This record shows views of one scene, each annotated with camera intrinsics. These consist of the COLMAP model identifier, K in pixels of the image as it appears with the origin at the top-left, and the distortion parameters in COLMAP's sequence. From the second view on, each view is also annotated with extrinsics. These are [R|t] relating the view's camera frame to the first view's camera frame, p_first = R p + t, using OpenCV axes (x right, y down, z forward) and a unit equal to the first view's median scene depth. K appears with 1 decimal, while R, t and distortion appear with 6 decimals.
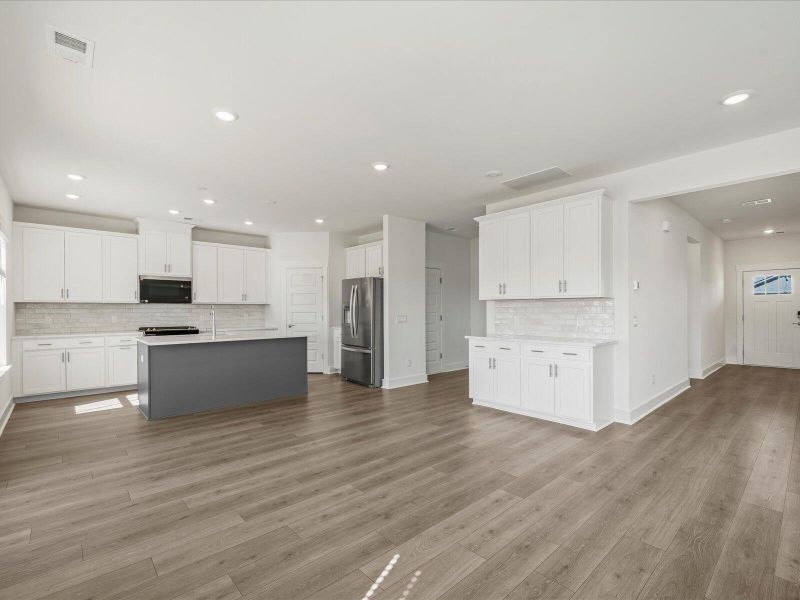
lens RADIAL K [[368.4, 0, 393.0], [0, 368.4, 313.6], [0, 0, 1]] dist [-0.001673, -0.000307]
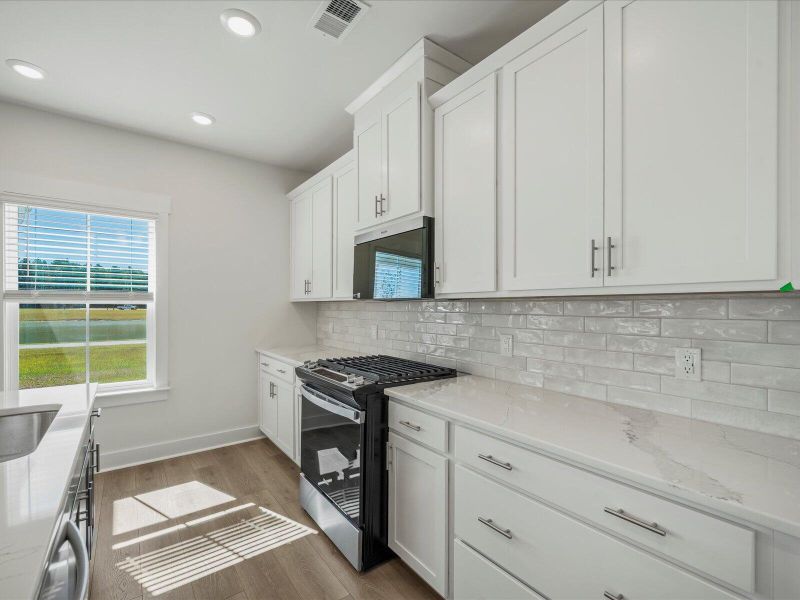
lens RADIAL K [[365.9, 0, 398.5], [0, 365.9, 304.0], [0, 0, 1]] dist [-0.000148, -0.000447]
pose [[-0.084304, -0.005650, -0.996424, -0.254858], [-0.016789, 0.999850, -0.004249, -0.022793], [0.996299, 0.016371, -0.084386, 1.089012]]
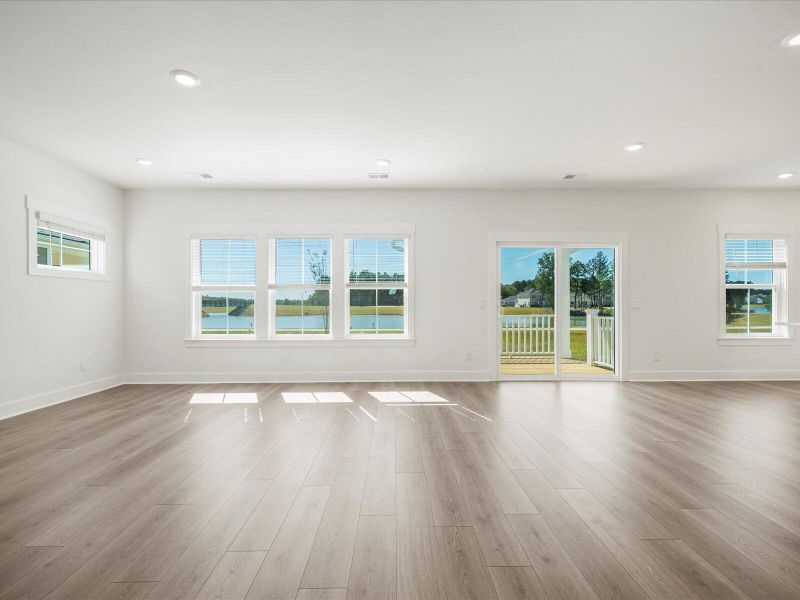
lens RADIAL K [[362.2, 0, 394.8], [0, 362.2, 304.9], [0, 0, 1]] dist [0.000601, -0.000384]
pose [[-0.660802, 0.004119, -0.750549, 0.534160], [-0.007125, 0.999905, 0.011761, 0.018229], [0.750526, 0.013119, -0.660710, 0.570773]]
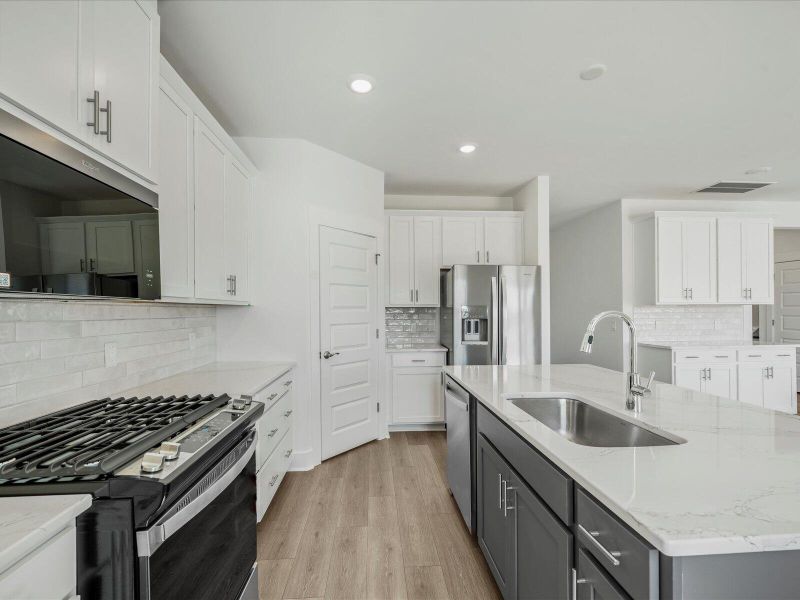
lens RADIAL K [[368.4, 0, 393.0], [0, 368.4, 313.6], [0, 0, 1]] dist [-0.001673, -0.000307]
pose [[0.617946, -0.002186, 0.786218, -0.701862], [0.015784, 0.999829, -0.009627, -0.013948], [-0.786062, 0.018359, 0.617874, 0.791194]]
